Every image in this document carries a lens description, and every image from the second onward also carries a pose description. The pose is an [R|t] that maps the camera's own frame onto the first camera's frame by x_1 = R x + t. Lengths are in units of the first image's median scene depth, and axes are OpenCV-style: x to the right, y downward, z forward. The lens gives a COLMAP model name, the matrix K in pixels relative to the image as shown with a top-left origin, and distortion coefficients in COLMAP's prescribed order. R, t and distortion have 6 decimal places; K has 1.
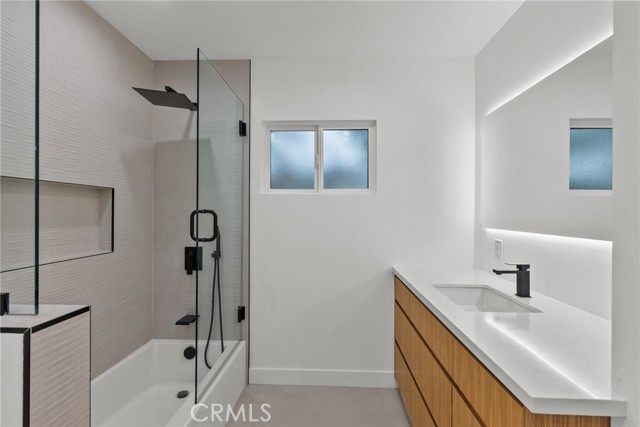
lens RADIAL K [[295.2, 0, 321.6], [0, 295.2, 211.9], [0, 0, 1]] dist [-0.004510, 0.001058]
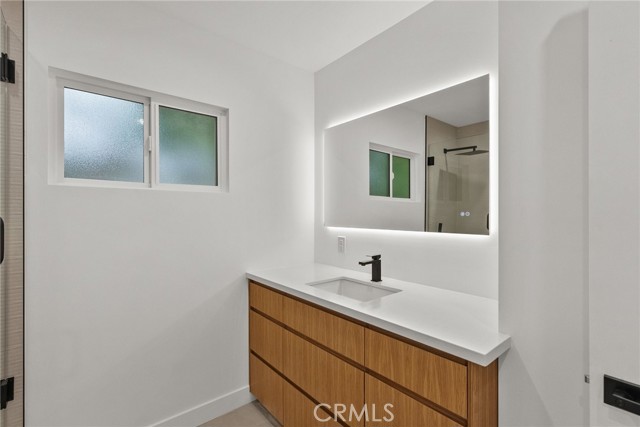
lens RADIAL K [[295.2, 0, 321.9], [0, 295.2, 213.9], [0, 0, 1]] dist [-0.004510, 0.001058]
pose [[0.729355, -0.006131, 0.684108, -0.228180], [0.002918, 0.999979, 0.005851, -0.002205], [-0.684129, -0.002271, 0.729357, 0.175270]]
